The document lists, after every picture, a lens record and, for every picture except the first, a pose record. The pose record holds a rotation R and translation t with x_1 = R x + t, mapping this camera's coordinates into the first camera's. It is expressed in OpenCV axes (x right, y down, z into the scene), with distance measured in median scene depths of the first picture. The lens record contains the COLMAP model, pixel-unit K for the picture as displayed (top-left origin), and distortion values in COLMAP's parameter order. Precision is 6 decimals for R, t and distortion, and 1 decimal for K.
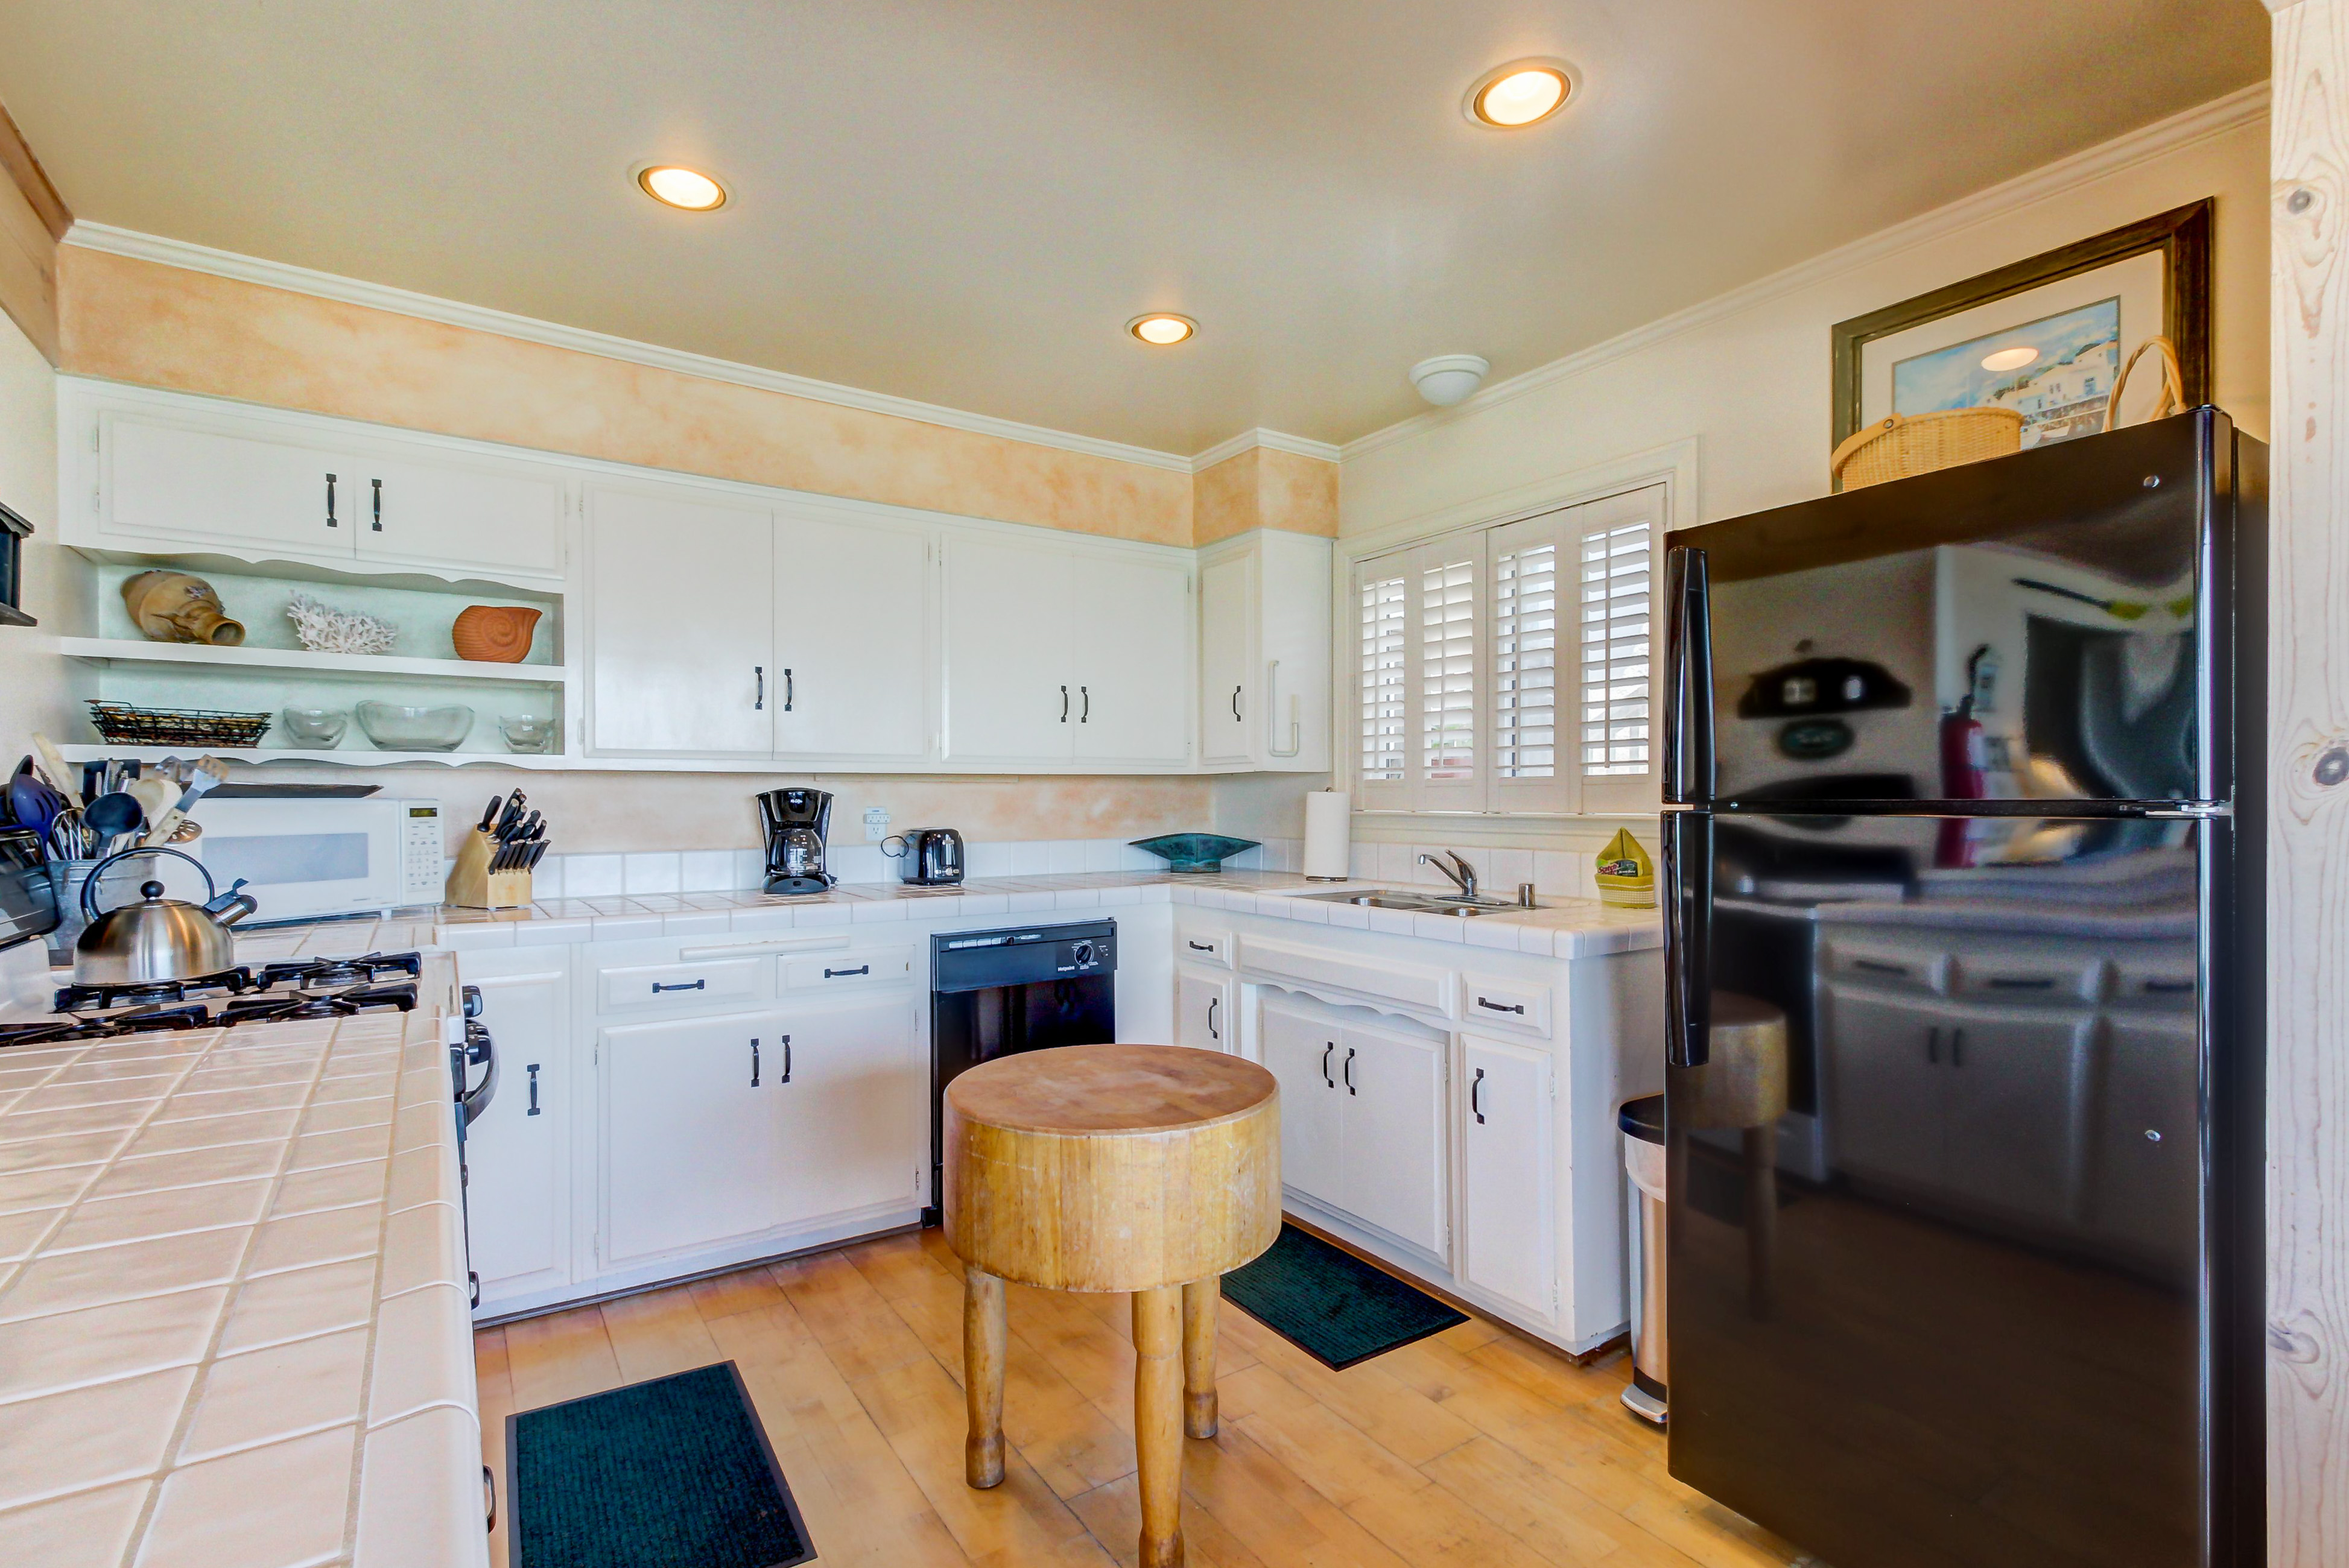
lens RADIAL K [[1090.9, 0, 1177.6], [0, 1090.9, 800.0], [0, 0, 1]] dist [0.038133, -0.013727]
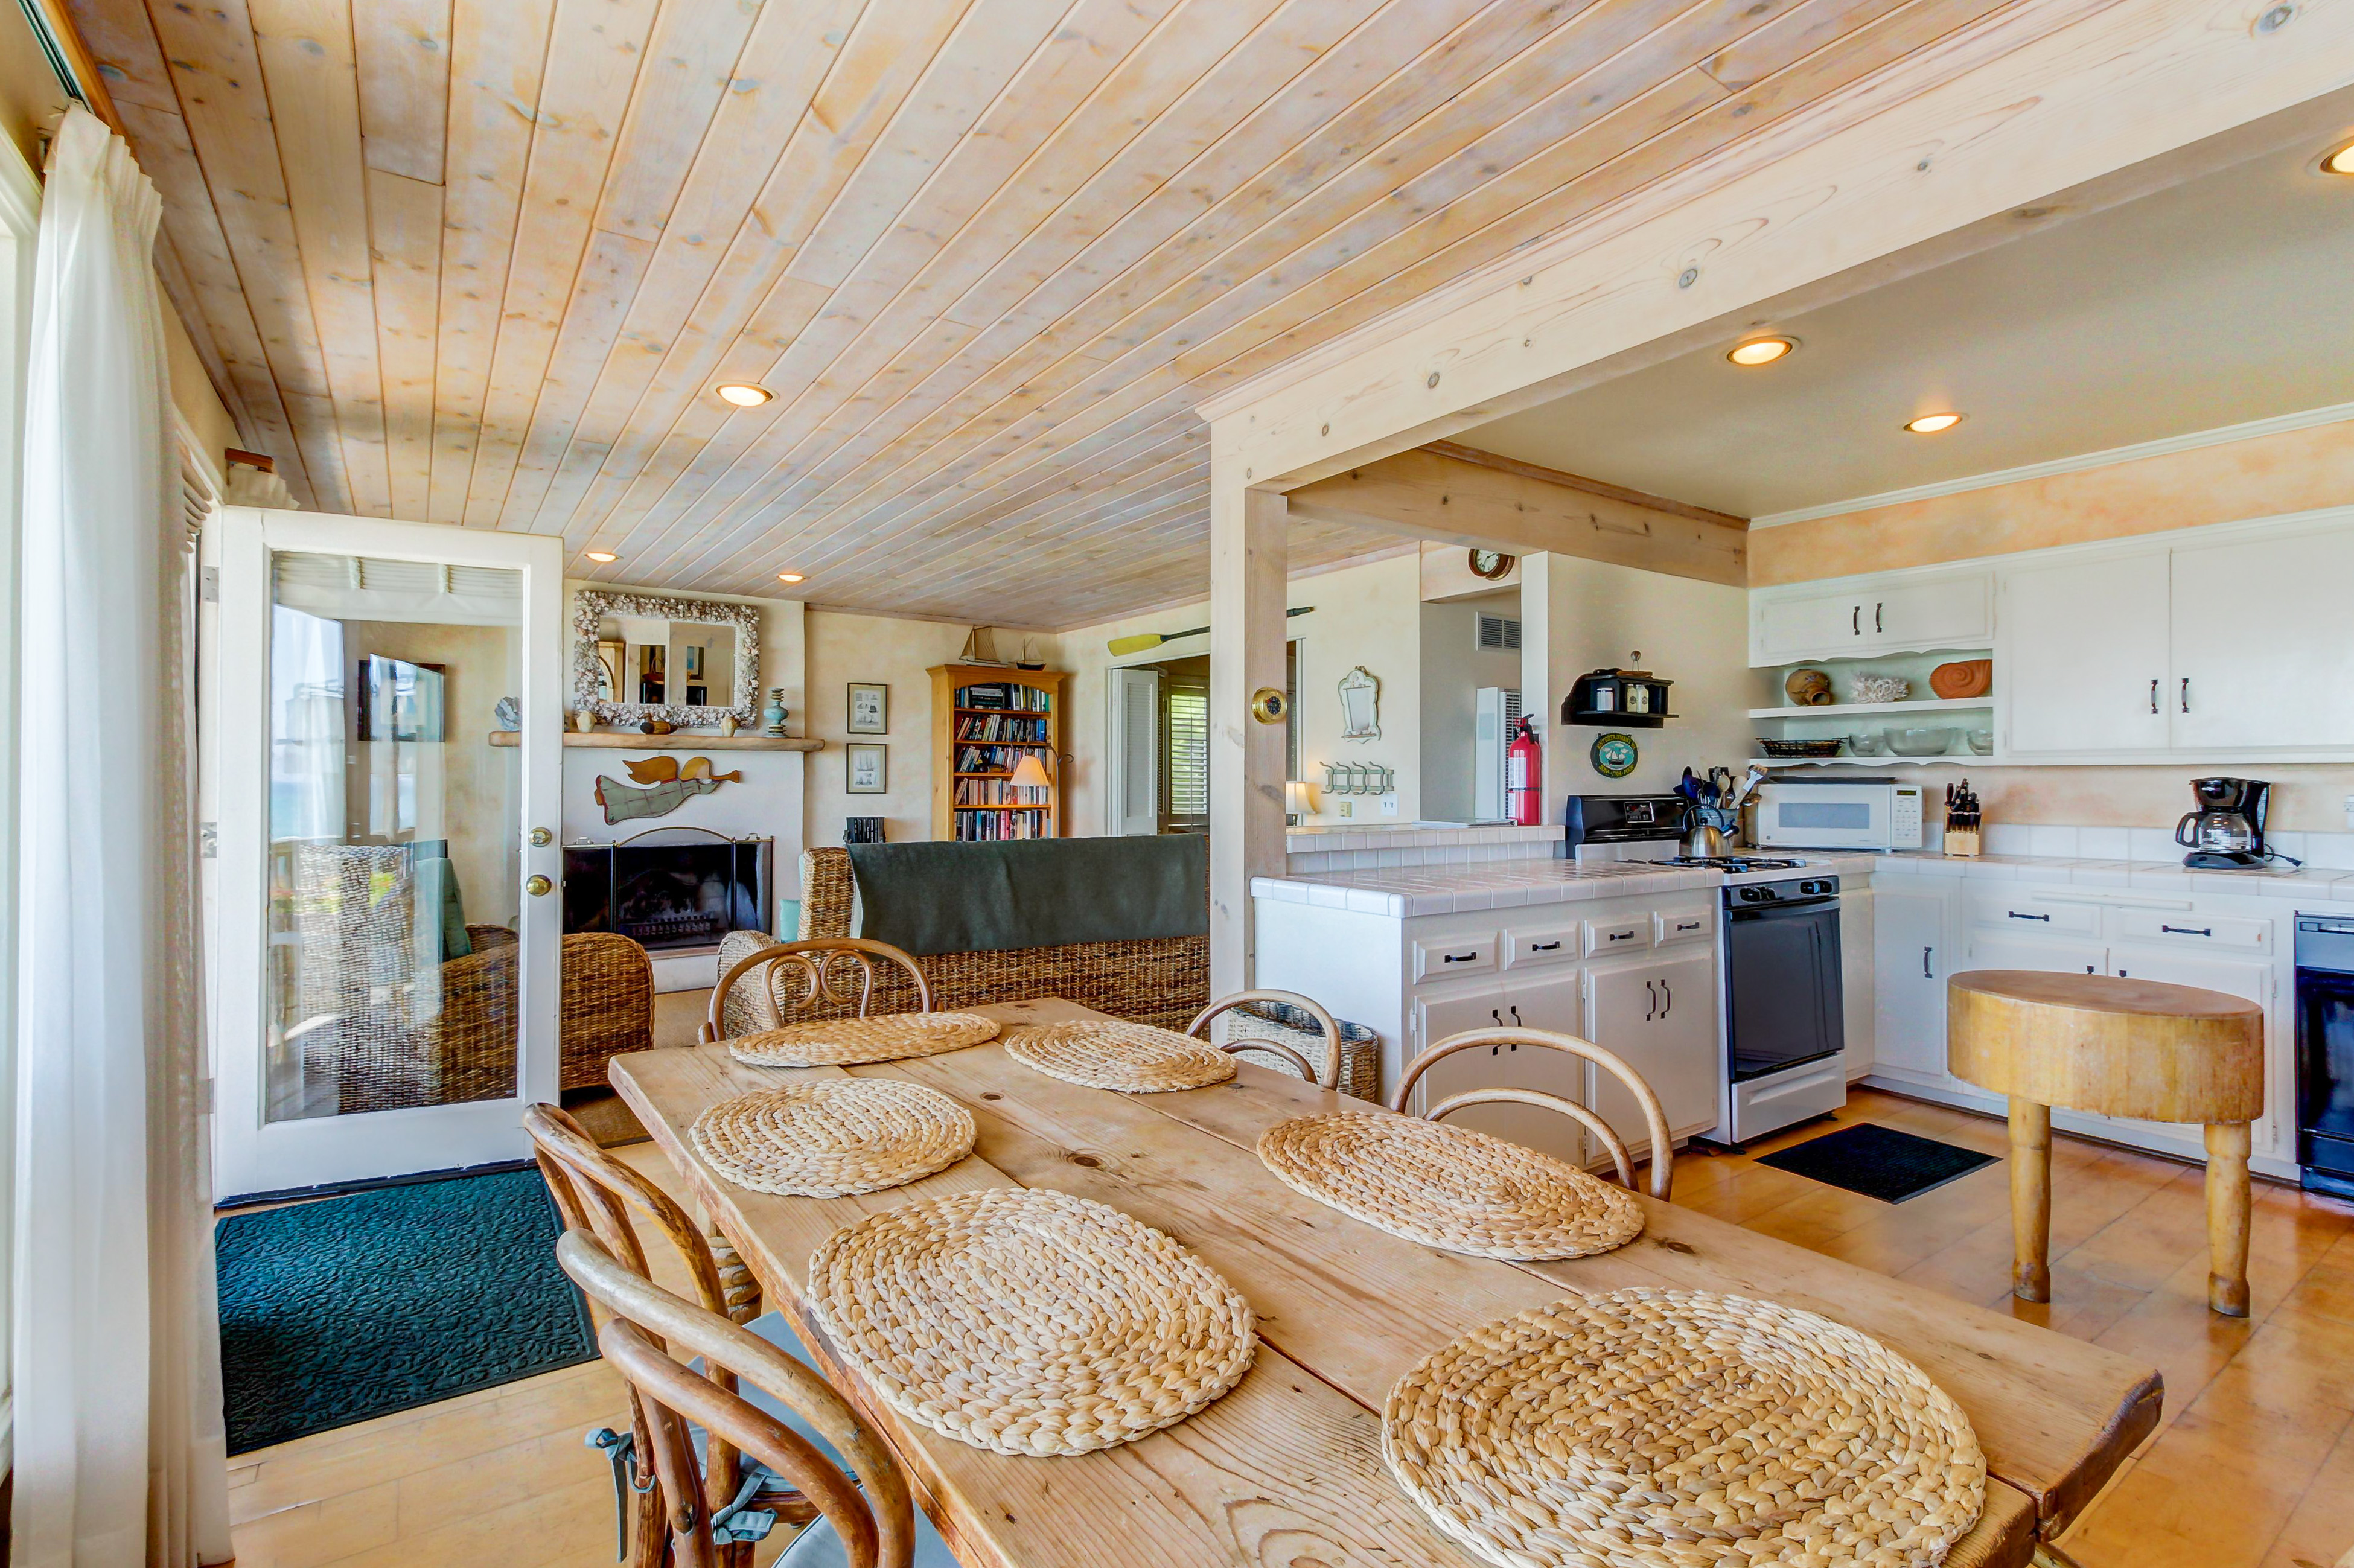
lens RADIAL K [[1093.3, 0, 1201.6], [0, 1093.3, 773.1], [0, 0, 1]] dist [0.038133, -0.013727]
pose [[0.042952, -0.003236, -0.999072, 0.917398], [-0.003343, 0.999989, -0.003383, -0.008923], [0.999072, 0.003485, 0.042941, -0.138450]]
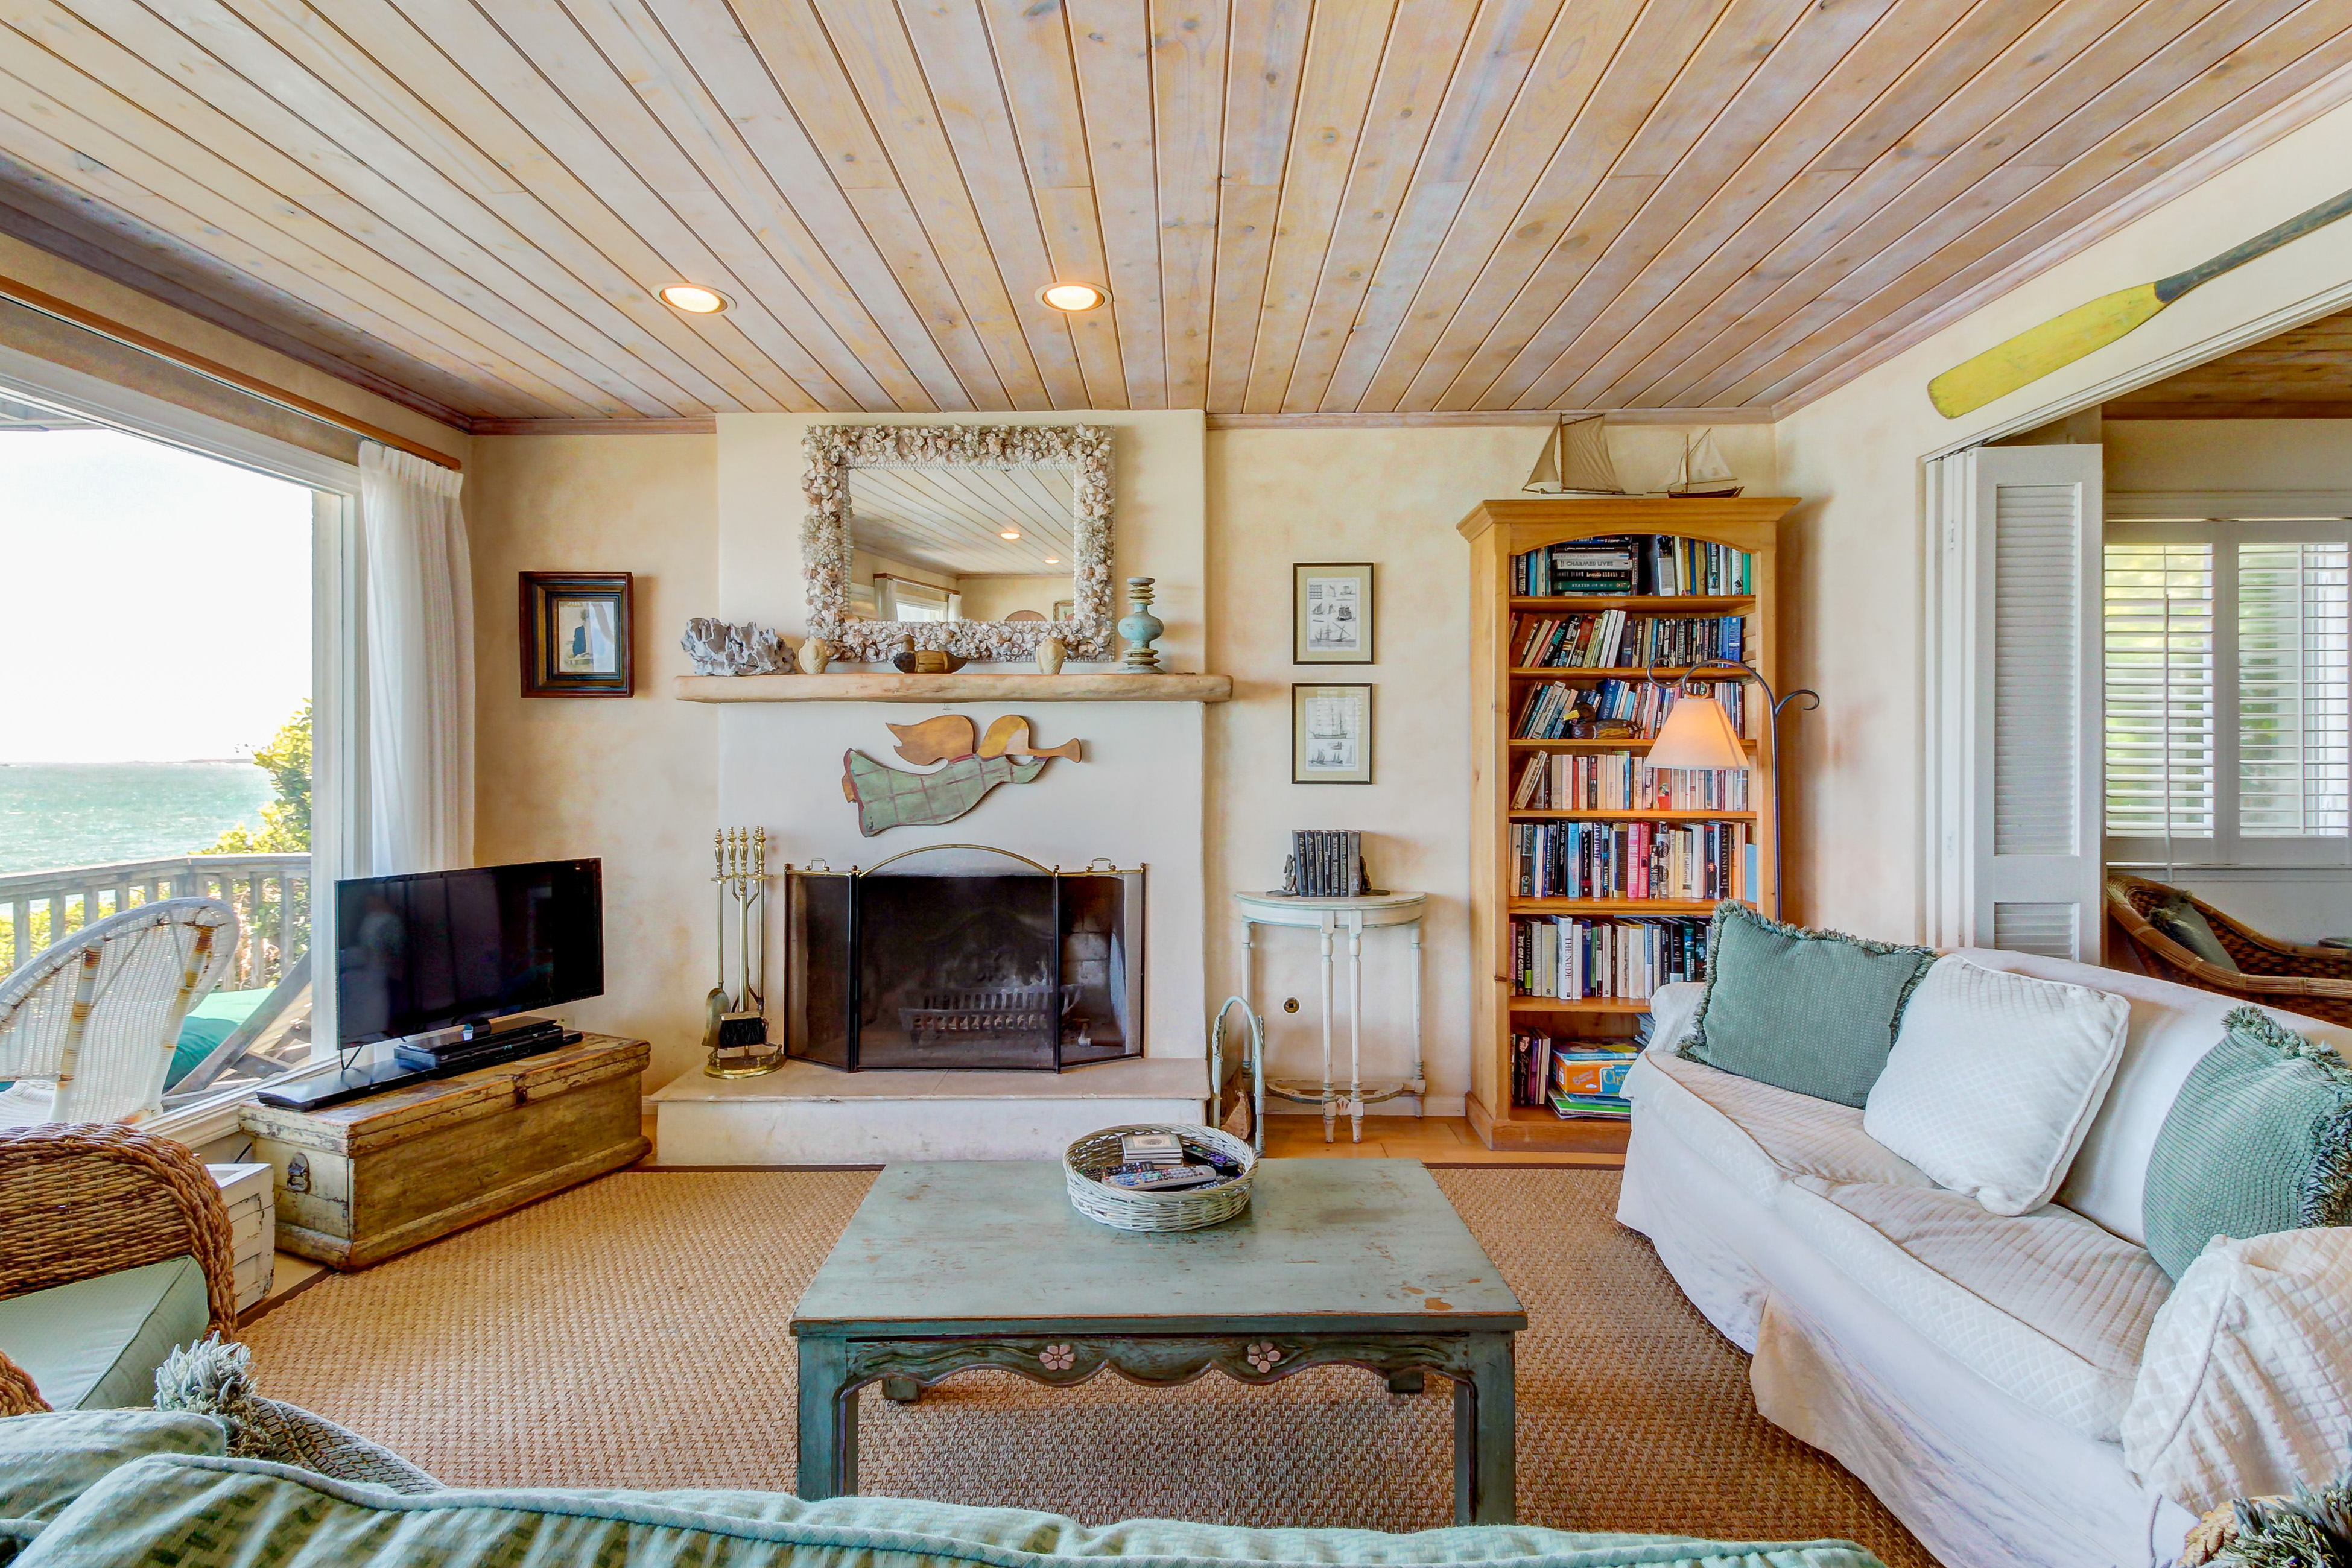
lens RADIAL K [[1100.6, 0, 1123.3], [0, 1100.6, 761.8], [0, 0, 1]] dist [0.020716, -0.003150]
pose [[-0.584132, 0.005658, -0.811639, -0.539348], [0.001326, 0.999981, 0.006017, -0.000859], [0.811658, 0.002438, -0.584128, -0.260954]]
